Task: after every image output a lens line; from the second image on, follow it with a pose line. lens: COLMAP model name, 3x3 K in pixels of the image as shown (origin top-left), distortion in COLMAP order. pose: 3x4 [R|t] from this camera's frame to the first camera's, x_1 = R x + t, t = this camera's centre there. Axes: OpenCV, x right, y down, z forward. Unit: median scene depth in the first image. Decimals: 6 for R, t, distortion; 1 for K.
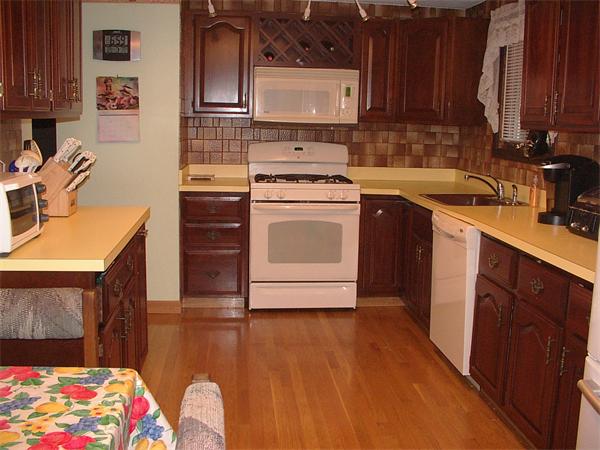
lens RADIAL K [[676.7, 0, 300.0], [0, 676.7, 225.0], [0, 0, 1]] dist [-0.179988, -0.003477]
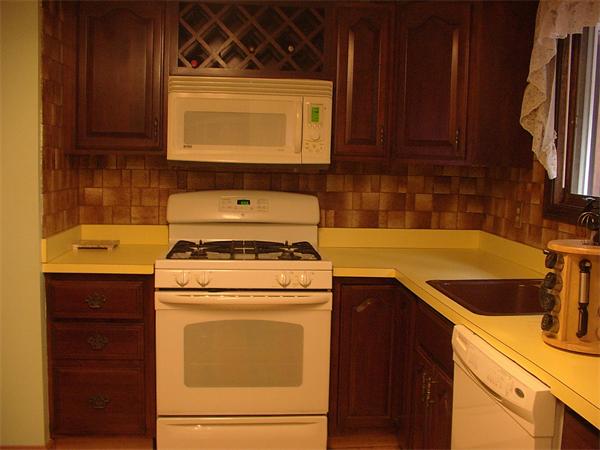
lens RADIAL K [[676.7, 0, 300.0], [0, 676.7, 225.0], [0, 0, 1]] dist [-0.179988, -0.003477]
pose [[0.999988, 0.002083, -0.004332, 0.060162], [-0.002315, 0.998535, -0.054057, -0.058397], [0.004213, 0.054067, 0.998528, 0.364202]]
